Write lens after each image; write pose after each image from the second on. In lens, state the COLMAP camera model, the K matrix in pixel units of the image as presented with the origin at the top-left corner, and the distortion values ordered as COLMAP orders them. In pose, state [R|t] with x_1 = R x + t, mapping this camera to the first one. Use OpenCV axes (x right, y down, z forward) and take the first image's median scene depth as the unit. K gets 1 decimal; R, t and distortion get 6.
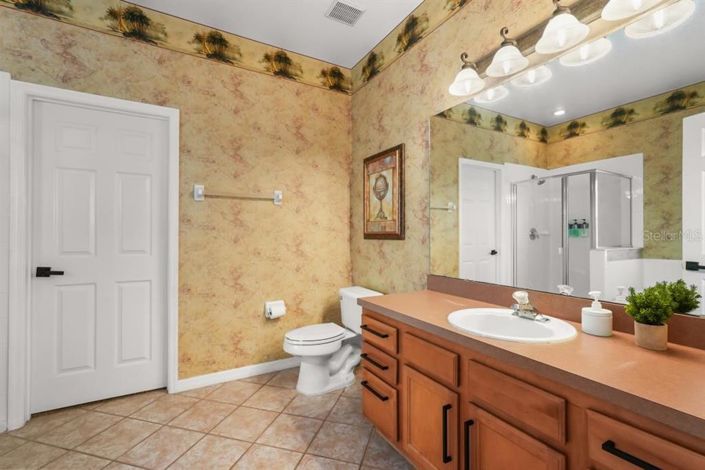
lens RADIAL K [[315.5, 0, 352.4], [0, 315.5, 236.7], [0, 0, 1]] dist [-0.002670, 0.000314]
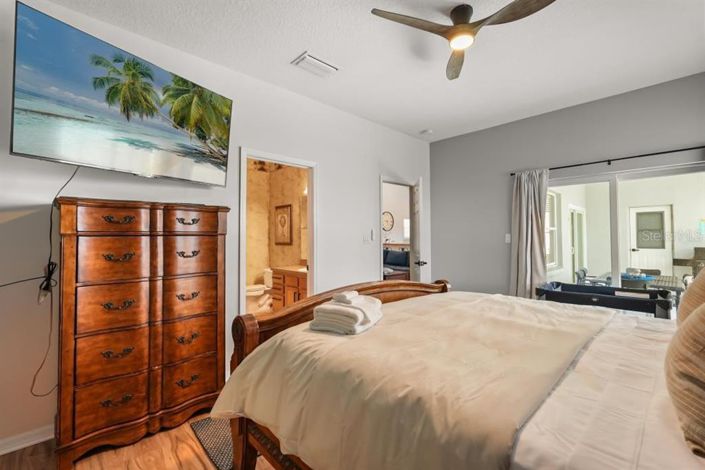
lens RADIAL K [[315.5, 0, 351.8], [0, 315.5, 235.3], [0, 0, 1]] dist [-0.002670, 0.000314]
pose [[0.971649, 0.000333, 0.236428, 0.041636], [0.003597, 0.999862, -0.016192, -0.025753], [-0.236401, 0.016584, 0.971514, -1.358810]]
